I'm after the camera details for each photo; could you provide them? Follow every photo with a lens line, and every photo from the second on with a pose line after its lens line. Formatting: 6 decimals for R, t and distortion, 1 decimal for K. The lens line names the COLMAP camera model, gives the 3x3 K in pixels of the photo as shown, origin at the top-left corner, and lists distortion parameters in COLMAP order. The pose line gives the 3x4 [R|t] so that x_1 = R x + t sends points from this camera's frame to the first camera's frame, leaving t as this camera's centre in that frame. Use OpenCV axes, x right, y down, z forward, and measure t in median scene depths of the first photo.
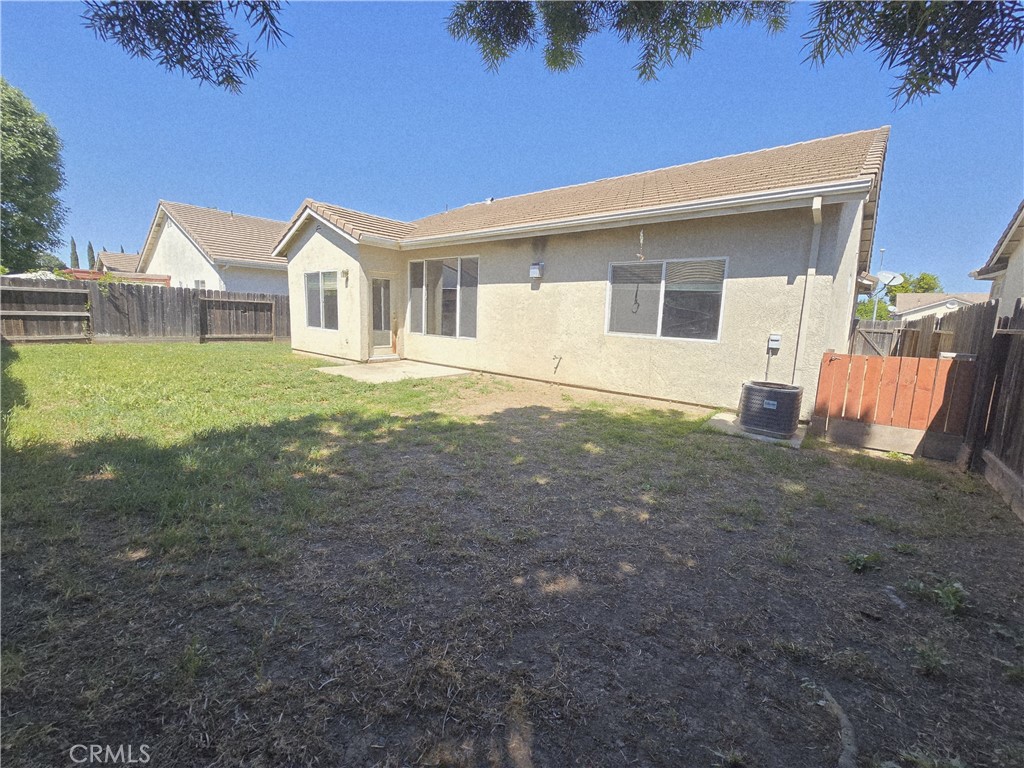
lens RADIAL K [[417.4, 0, 515.7], [0, 417.4, 377.3], [0, 0, 1]] dist [-0.008968, 0.001608]
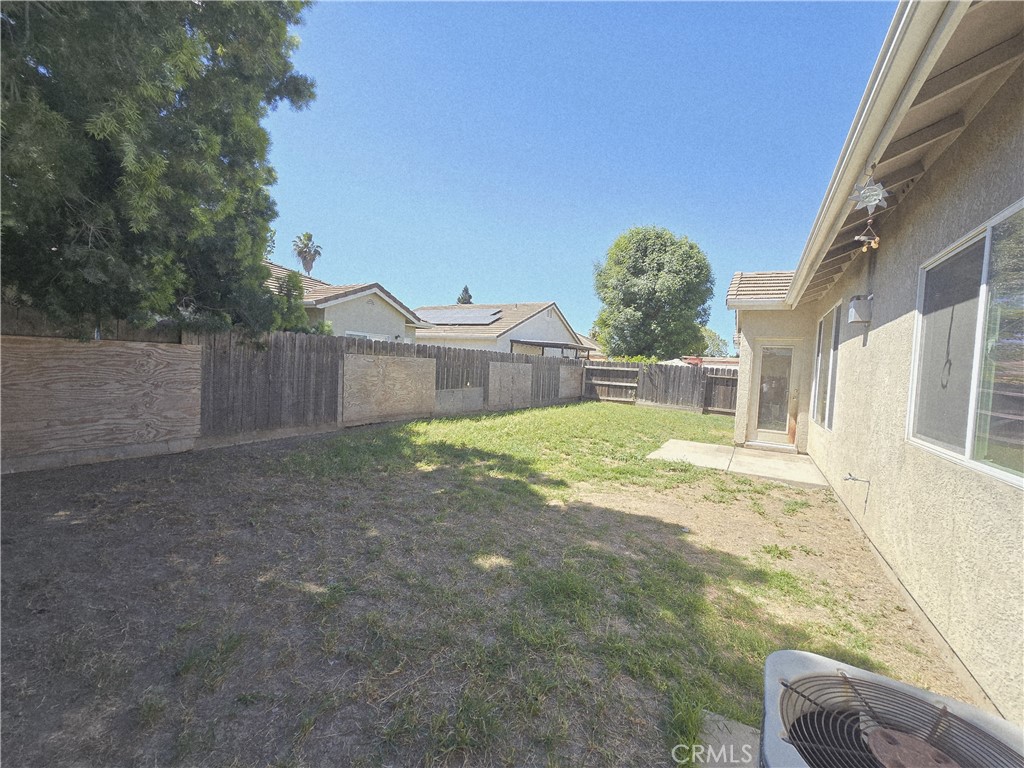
lens RADIAL K [[417.4, 0, 515.3], [0, 417.4, 385.6], [0, 0, 1]] dist [-0.008968, 0.001608]
pose [[0.176037, 0.022054, -0.984136, 0.350163], [-0.204964, 0.978659, -0.014731, -0.044904], [0.962809, 0.204306, 0.176800, 0.353402]]
